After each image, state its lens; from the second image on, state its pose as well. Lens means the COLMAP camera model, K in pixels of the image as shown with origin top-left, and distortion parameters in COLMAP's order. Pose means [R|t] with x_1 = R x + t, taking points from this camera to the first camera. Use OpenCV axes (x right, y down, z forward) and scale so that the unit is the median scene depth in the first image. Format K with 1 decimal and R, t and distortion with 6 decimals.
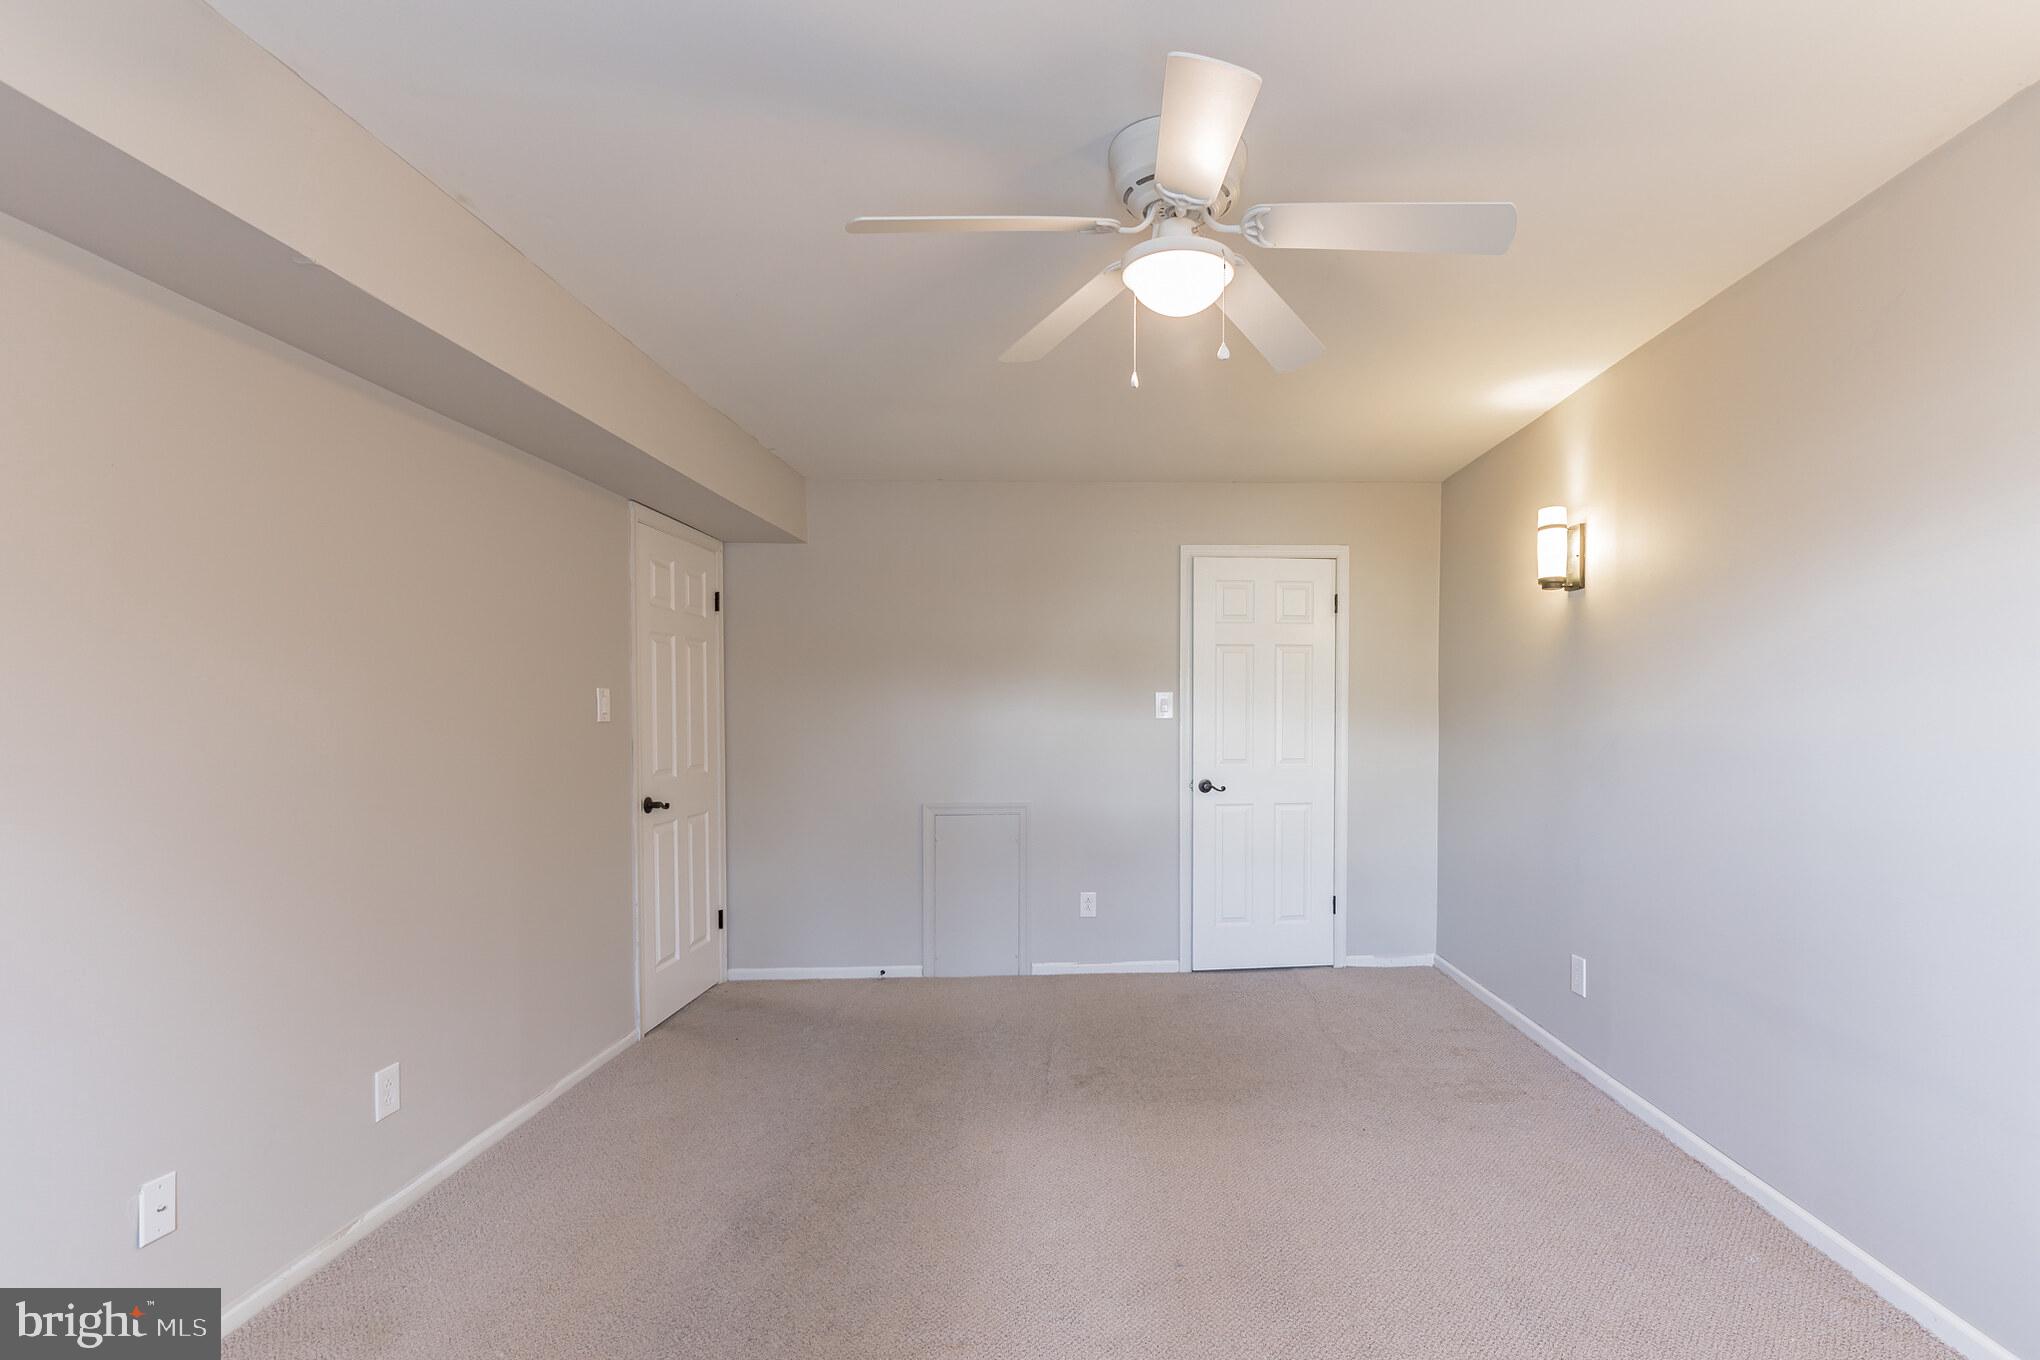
lens RADIAL K [[895.0, 0, 1130.4], [0, 895.0, 742.7], [0, 0, 1]] dist [-0.000068, -0.000014]
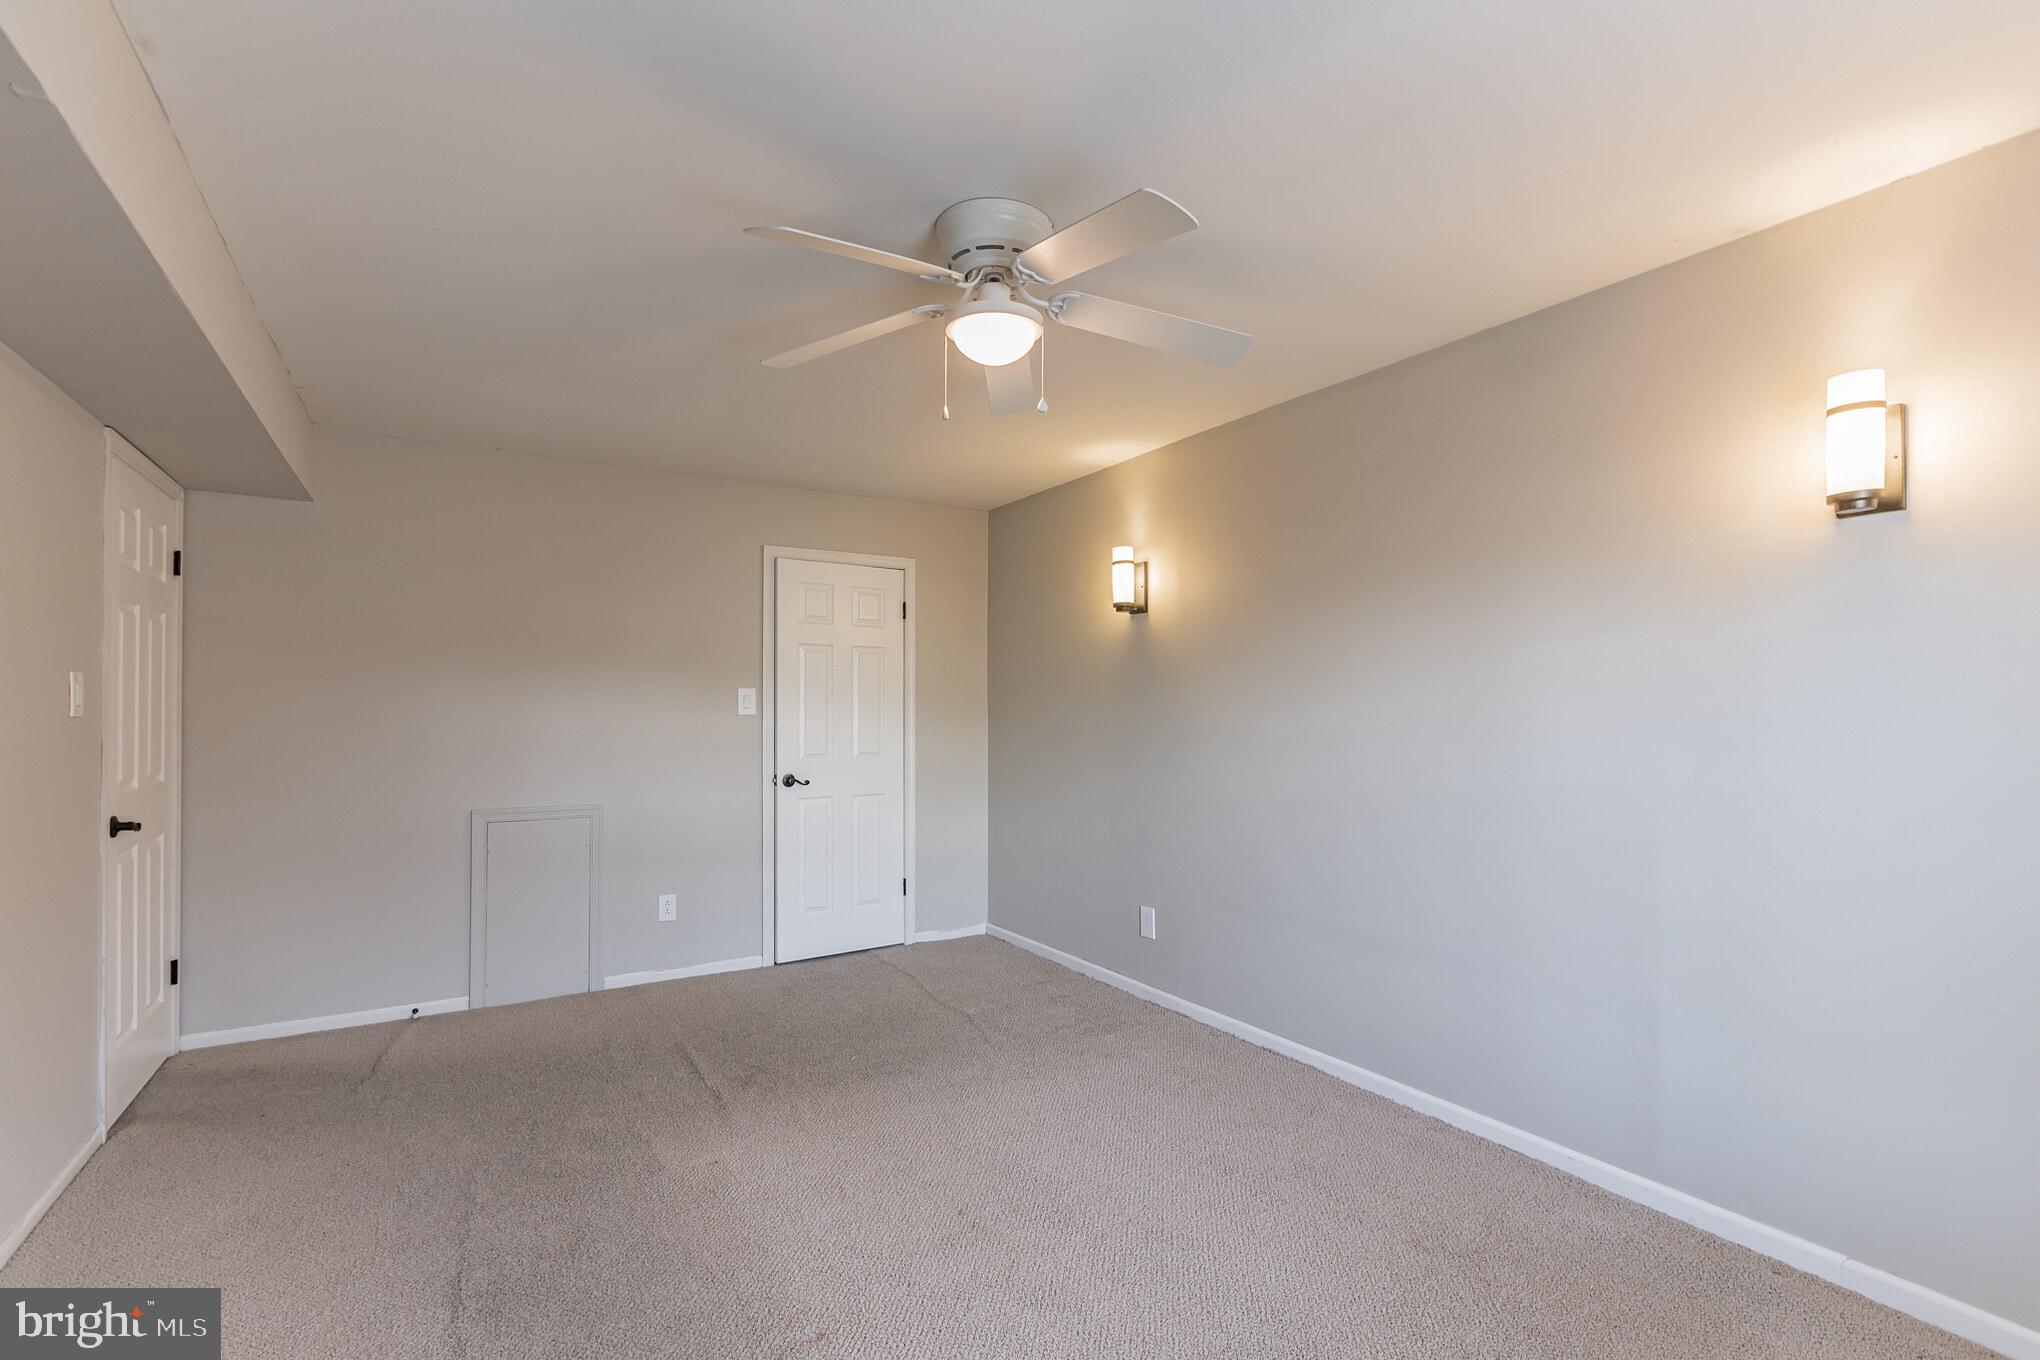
lens RADIAL K [[879.0, 0, 967.6], [0, 879.0, 712.0], [0, 0, 1]] dist [0.002389, -0.000260]
pose [[0.894252, 0.005328, 0.447532, -0.192725], [0.008199, 0.999566, -0.028283, -0.000044], [-0.447489, 0.028961, 0.893820, 0.006904]]
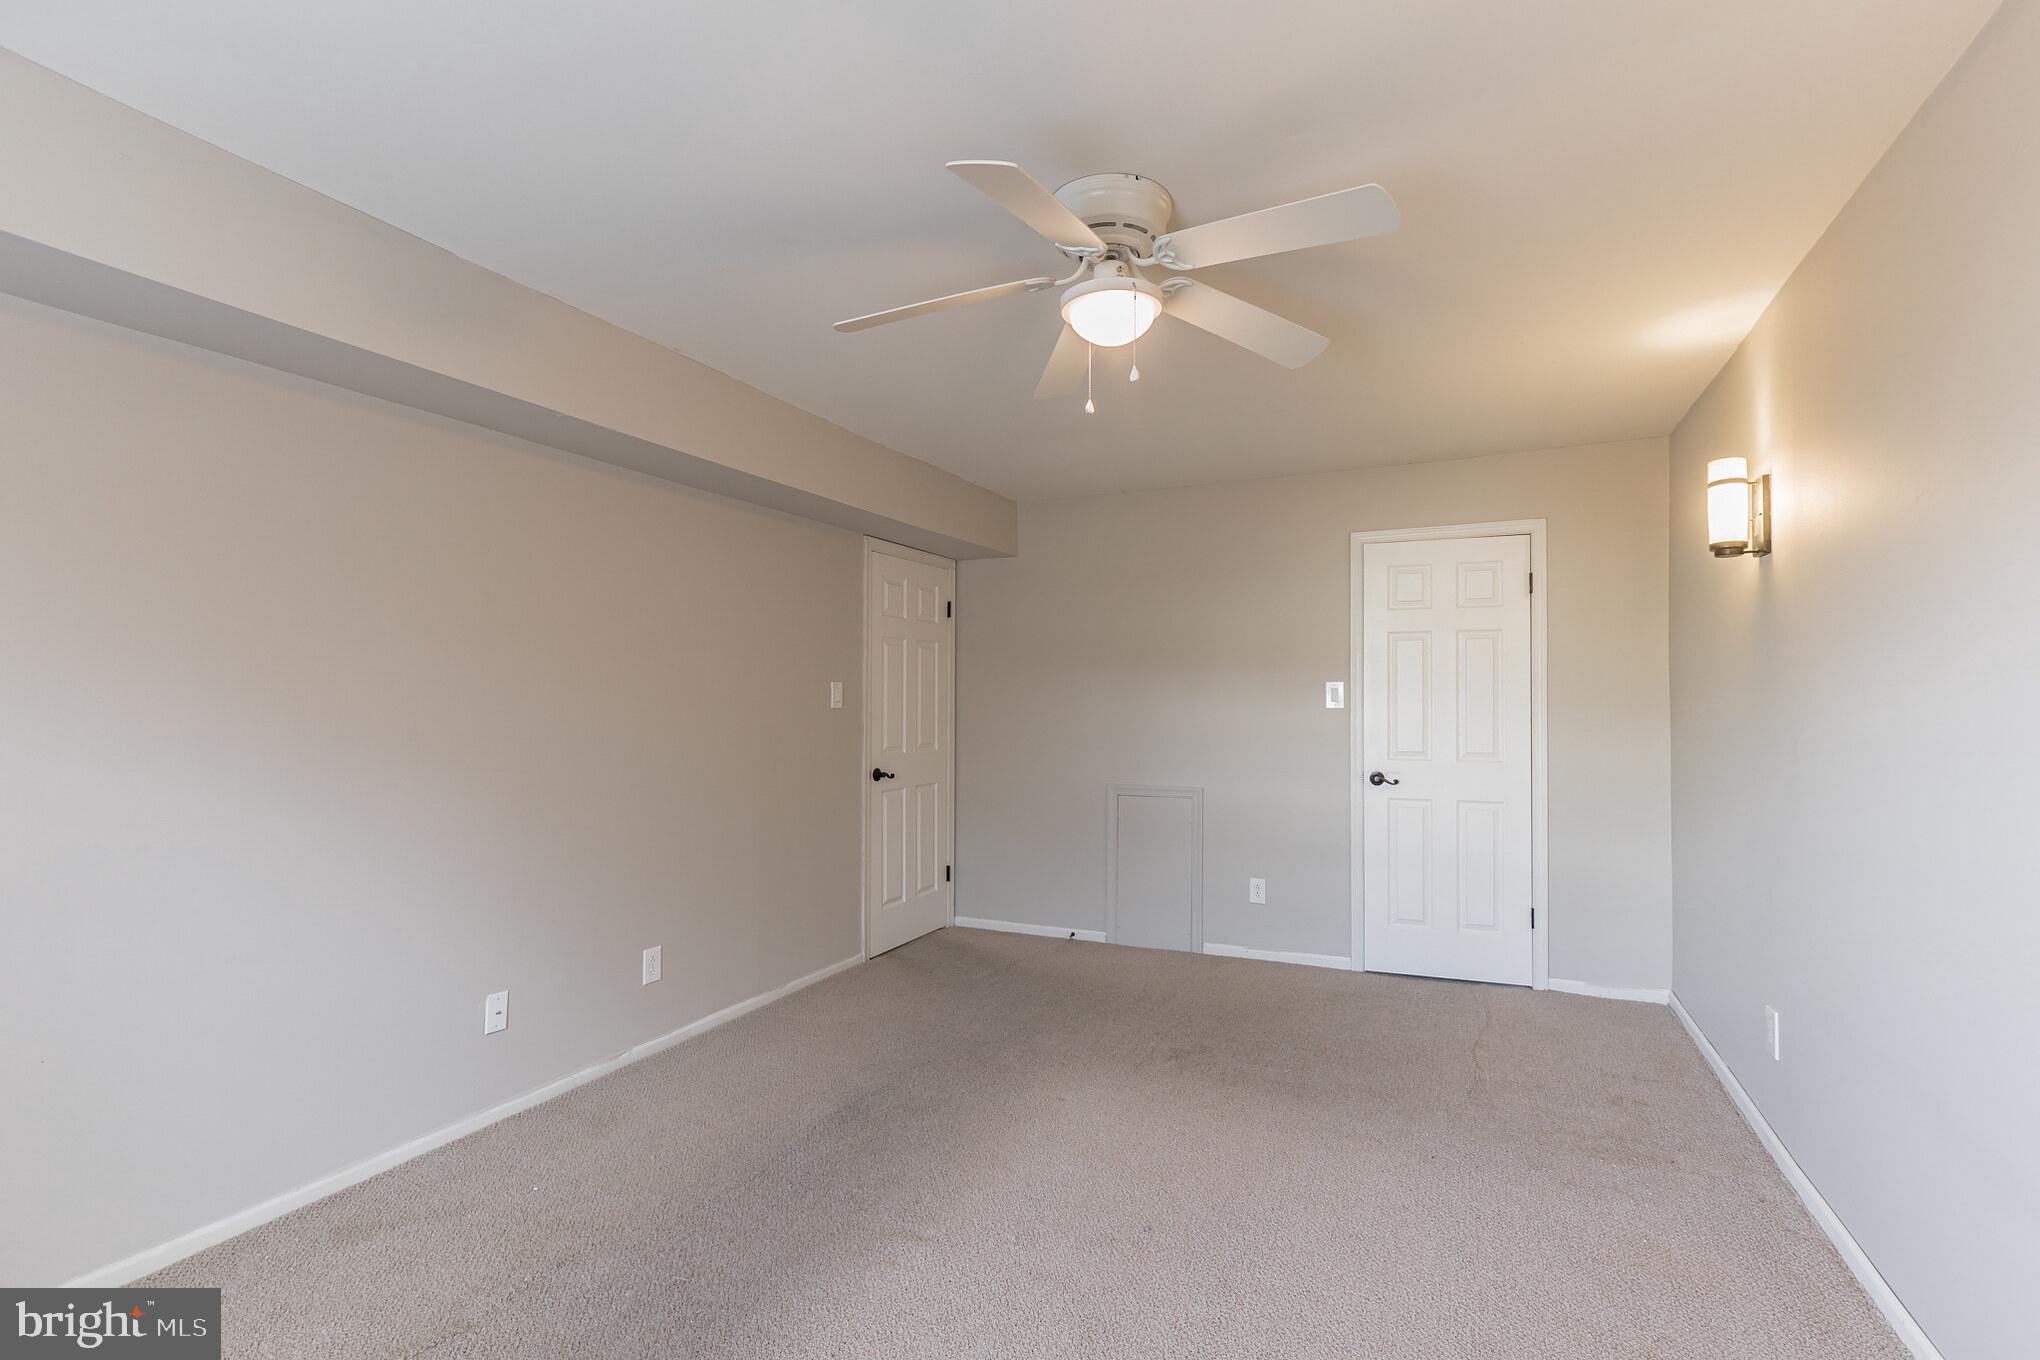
lens RADIAL K [[868.2, 0, 1061.8], [0, 868.2, 695.2], [0, 0, 1]] dist [0.000419, -0.000076]
pose [[0.902557, 0.000413, -0.430570, 0.186555], [-0.017857, 0.999175, -0.036474, -0.001343], [0.430199, 0.040609, 0.901820, 0.006843]]
